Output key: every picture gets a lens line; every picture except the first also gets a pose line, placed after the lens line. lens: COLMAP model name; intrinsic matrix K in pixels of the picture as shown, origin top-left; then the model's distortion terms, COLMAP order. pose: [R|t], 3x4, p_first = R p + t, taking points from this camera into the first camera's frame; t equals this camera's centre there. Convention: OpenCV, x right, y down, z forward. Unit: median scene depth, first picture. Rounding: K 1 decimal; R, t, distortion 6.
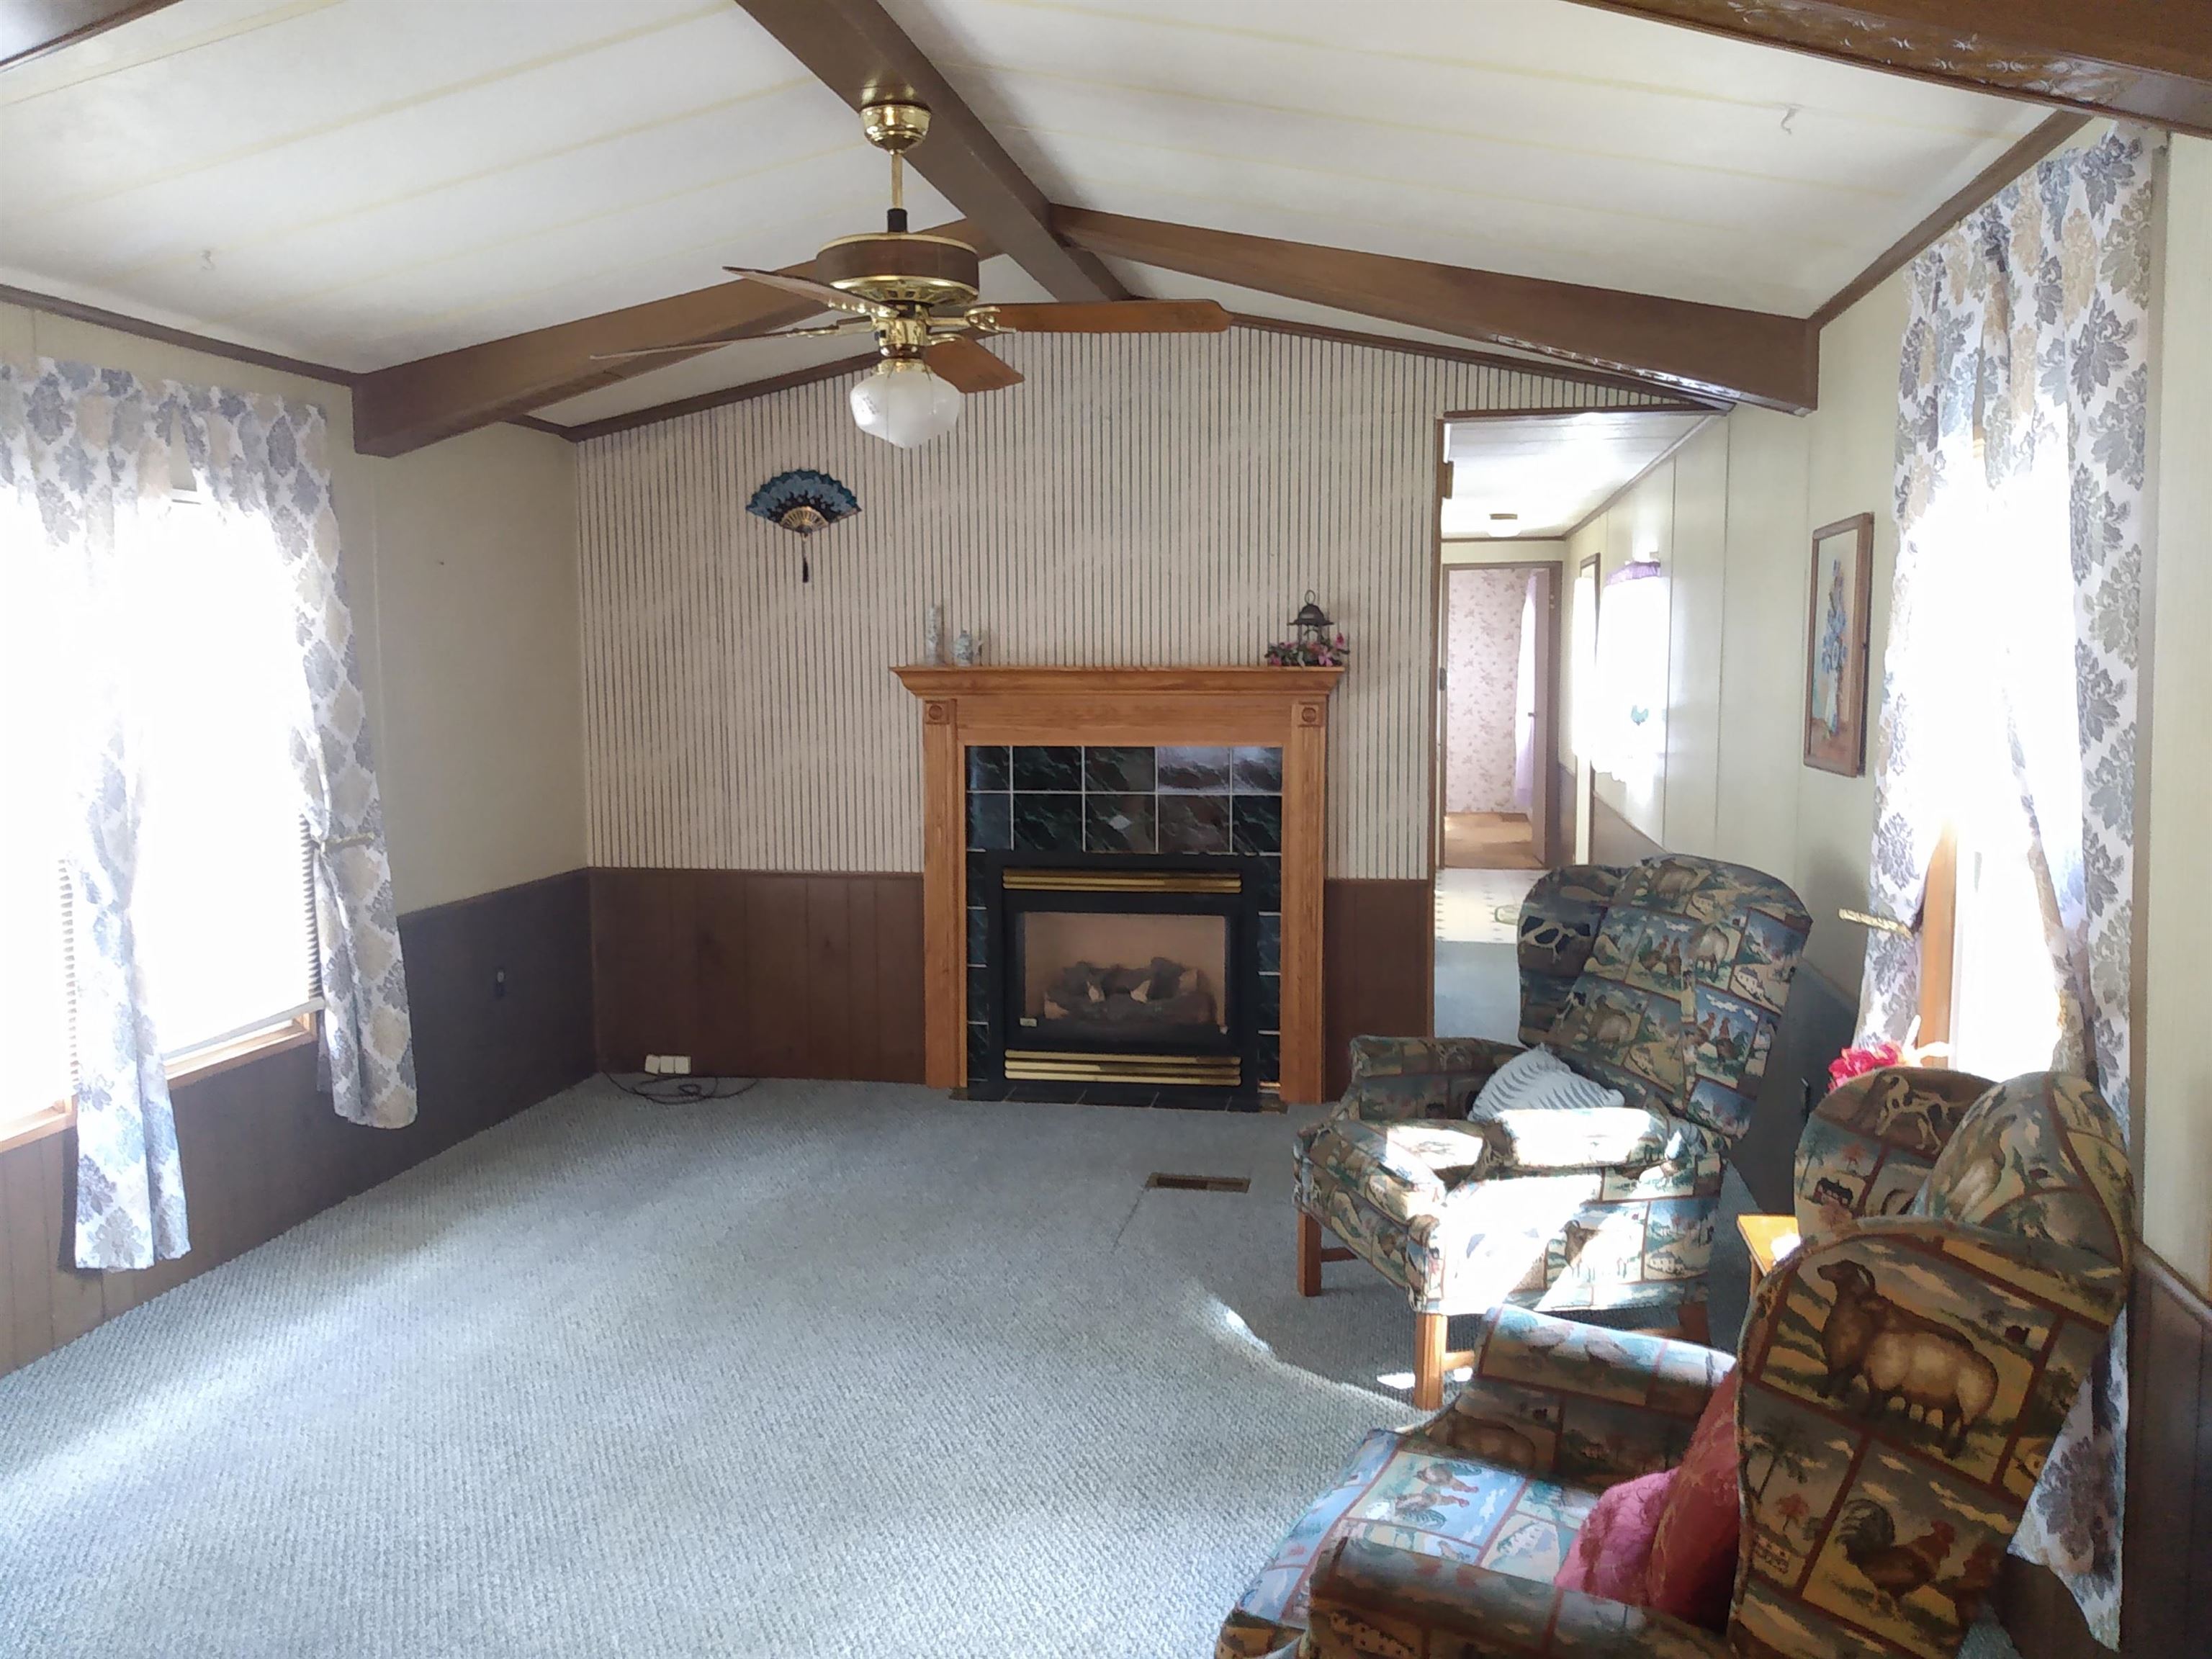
lens RADIAL K [[1748.4, 0, 1106.0], [0, 1748.4, 829.5], [0, 0, 1]] dist [0.119878, -0.215228]
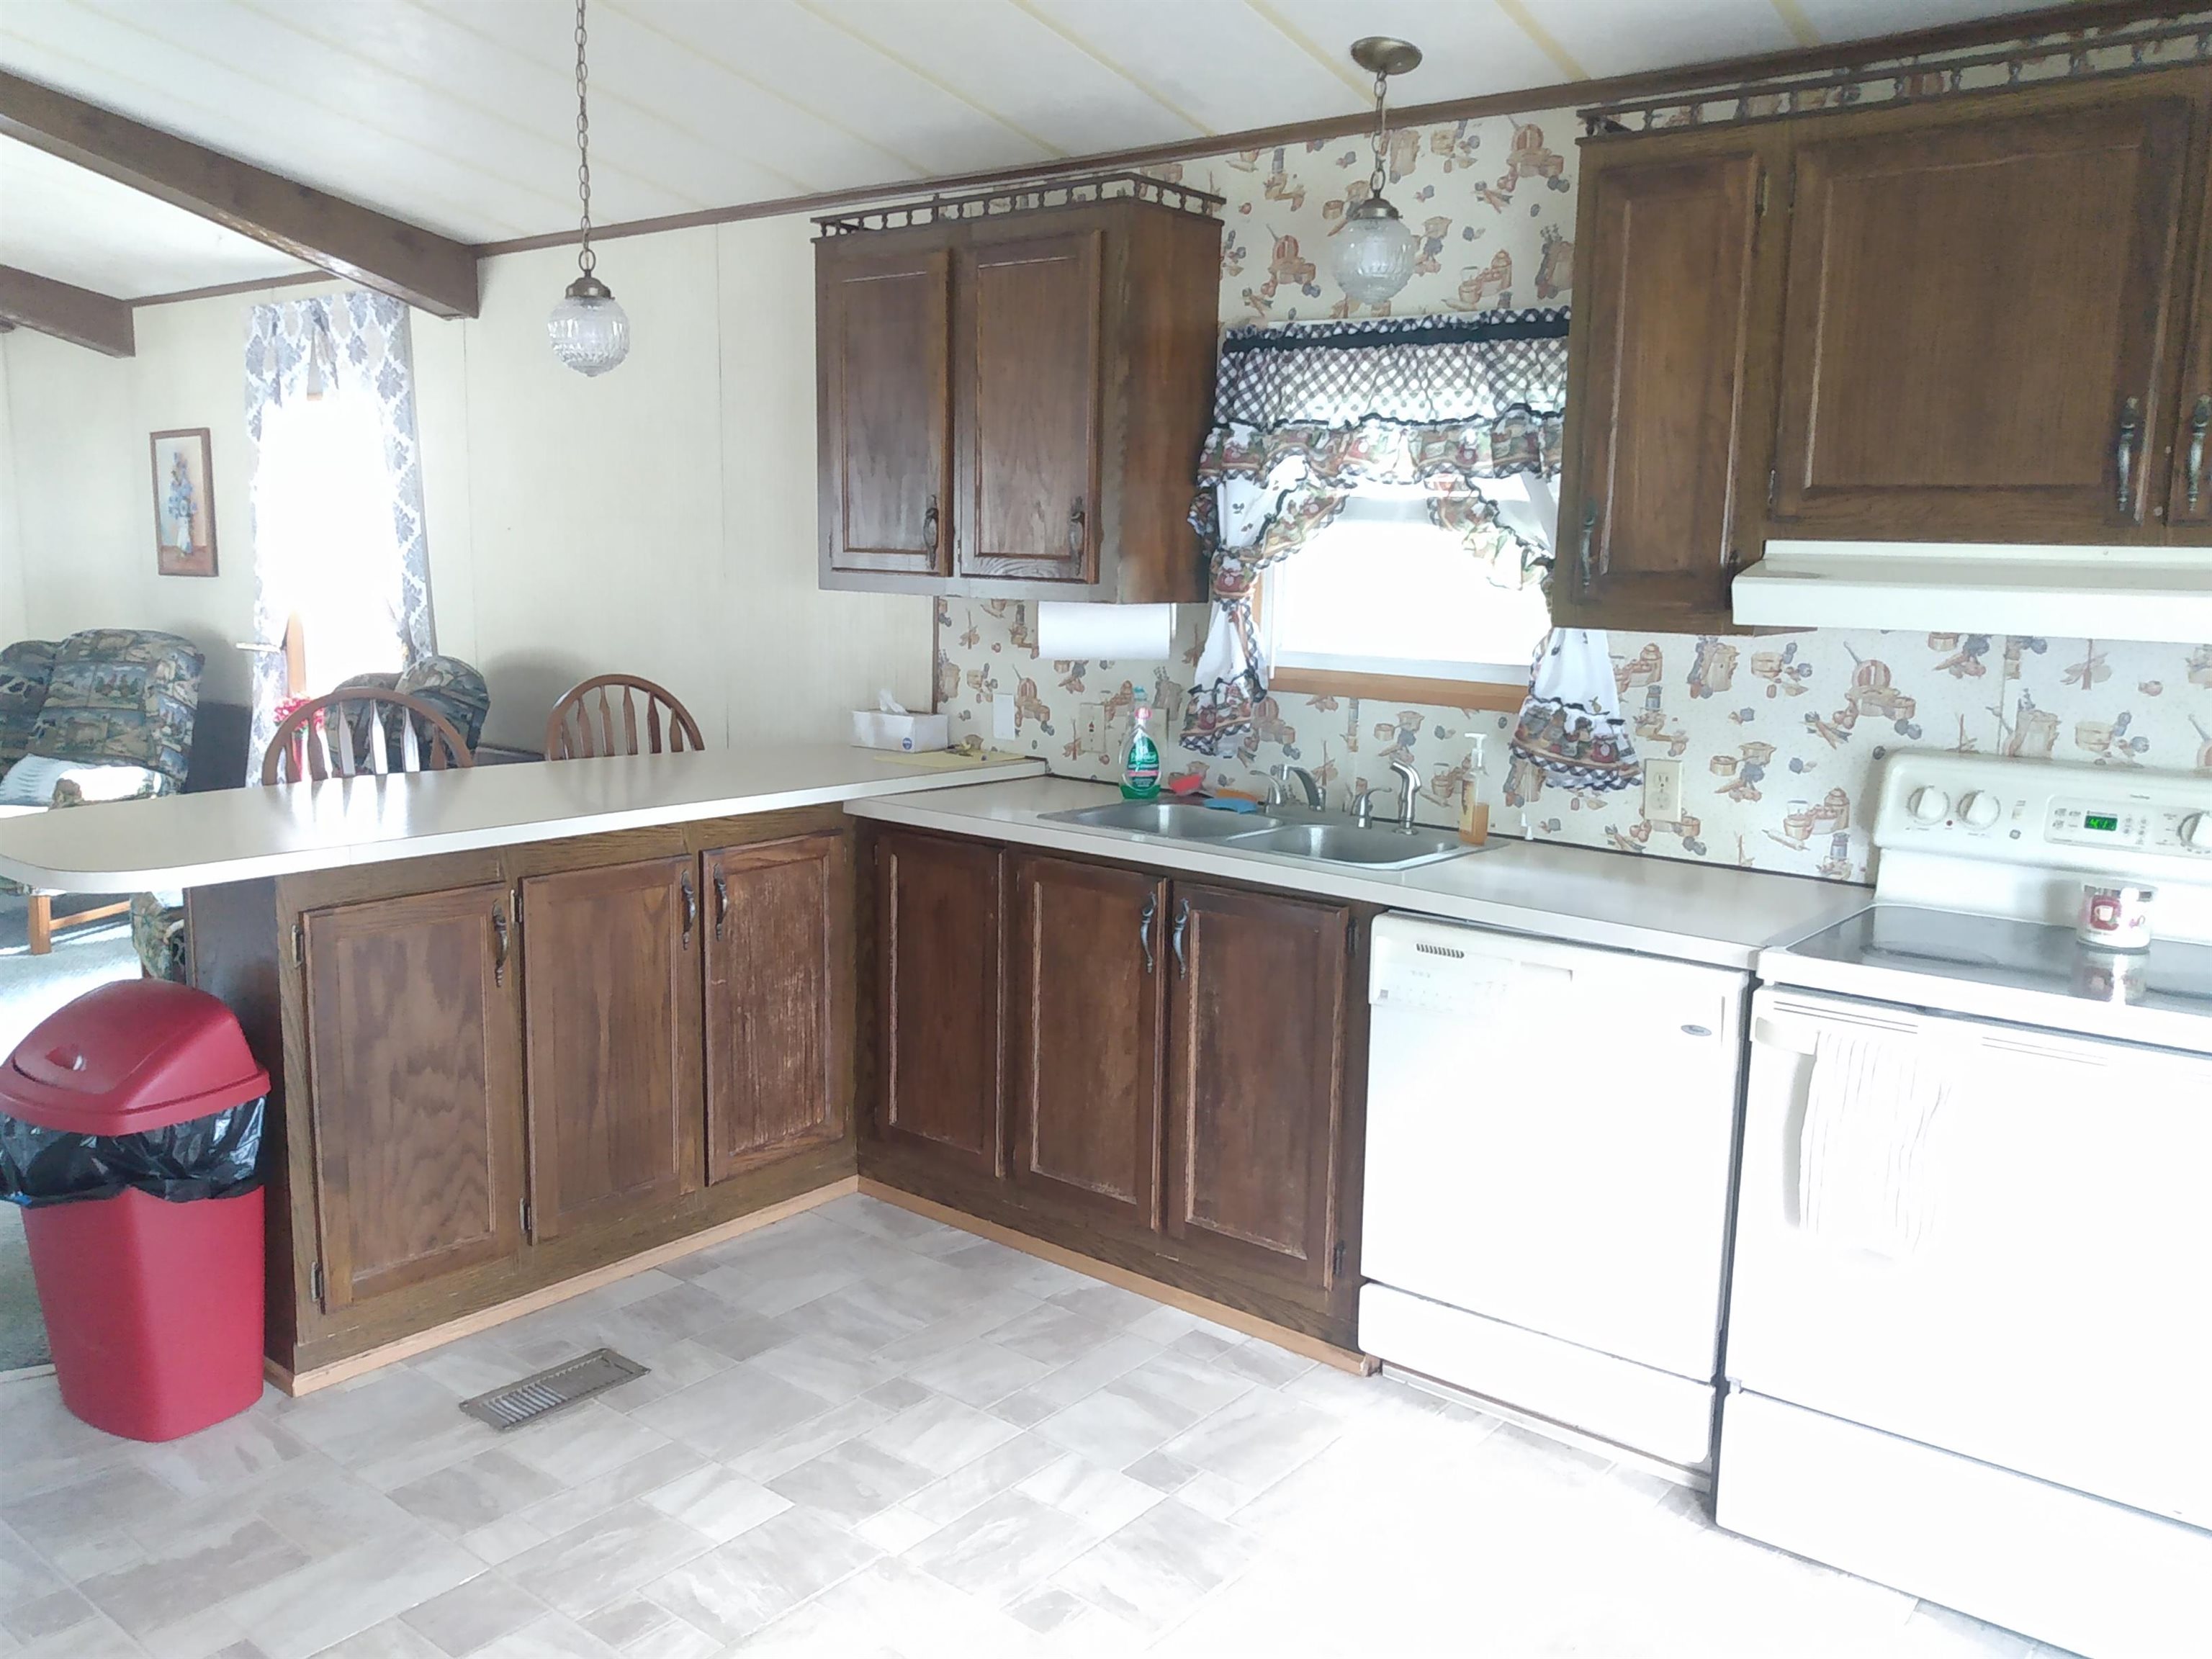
lens RADIAL K [[1781.0, 0, 1106.0], [0, 1781.0, 829.5], [0, 0, 1]] dist [0.055119, -0.101180]
pose [[0.490482, -0.126073, 0.862284, -0.759660], [0.069154, 0.991990, 0.105702, 0.098256], [-0.868703, 0.007786, 0.495272, -0.705667]]
